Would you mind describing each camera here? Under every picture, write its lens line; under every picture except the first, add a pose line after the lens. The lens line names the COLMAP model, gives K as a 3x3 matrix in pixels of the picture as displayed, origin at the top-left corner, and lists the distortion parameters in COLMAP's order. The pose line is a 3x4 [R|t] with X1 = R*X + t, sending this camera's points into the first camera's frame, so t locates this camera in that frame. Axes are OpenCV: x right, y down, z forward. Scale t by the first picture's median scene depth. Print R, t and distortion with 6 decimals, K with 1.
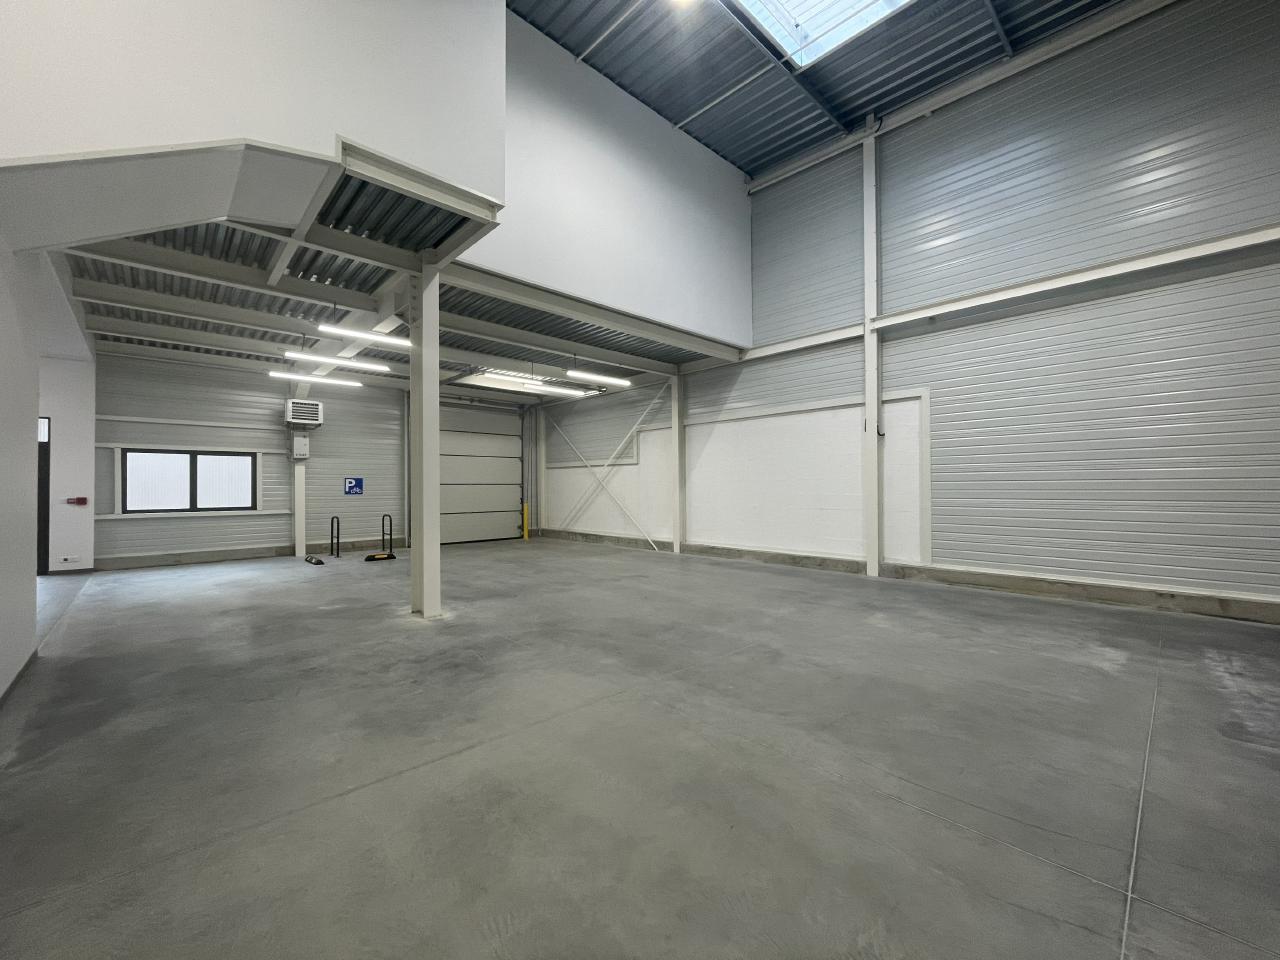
lens RADIAL K [[517.9, 0, 638.6], [0, 517.9, 486.2], [0, 0, 1]] dist [-0.002763, 0.000123]
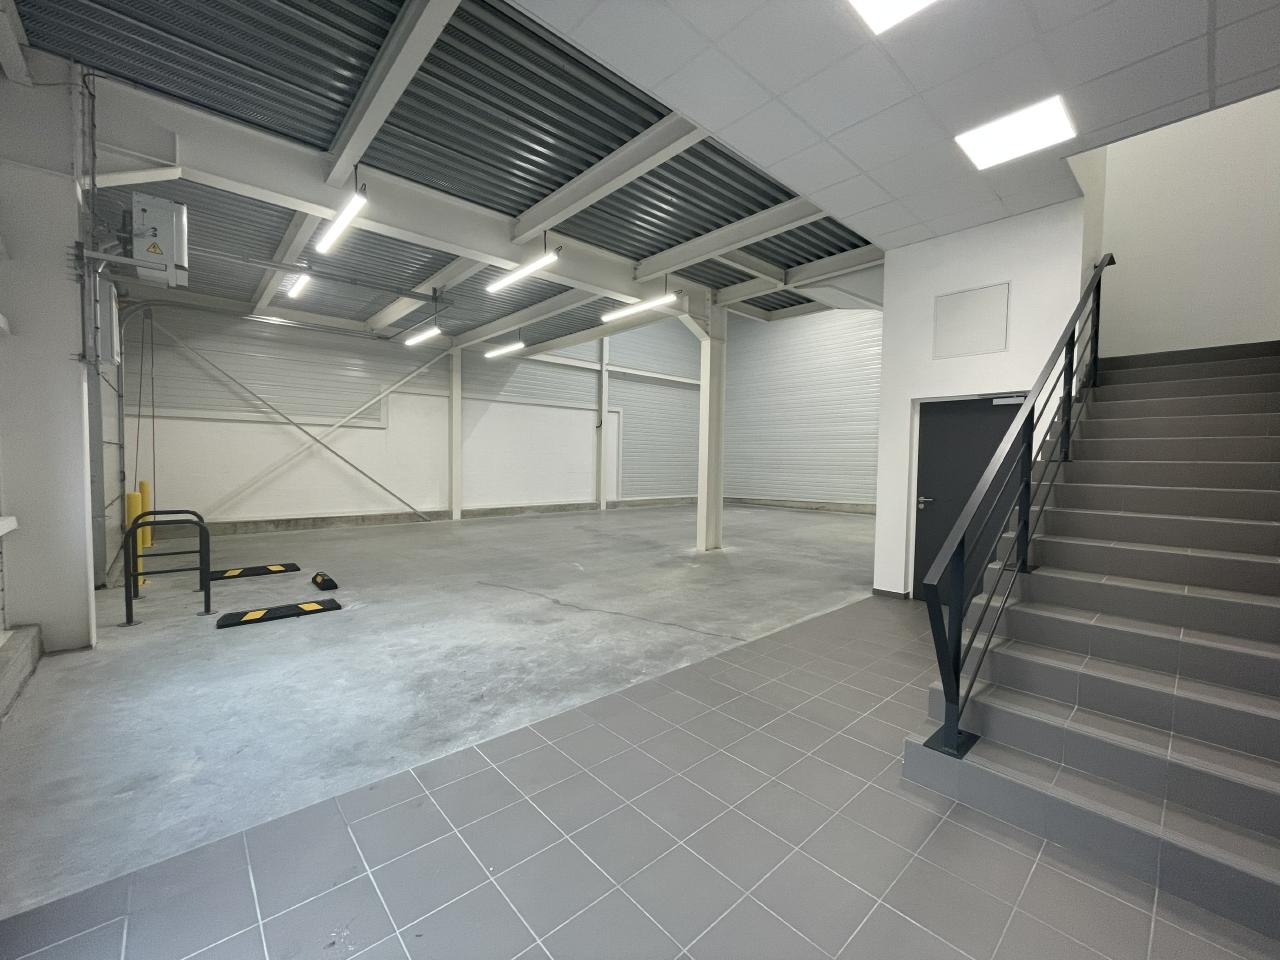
lens RADIAL K [[517.9, 0, 640.1], [0, 517.9, 479.2], [0, 0, 1]] dist [-0.002763, 0.000123]
pose [[0.023976, -0.039656, 0.998926, -0.855812], [-0.023455, 0.998916, 0.040219, -0.002619], [-0.999437, -0.024394, 0.023020, 0.543359]]
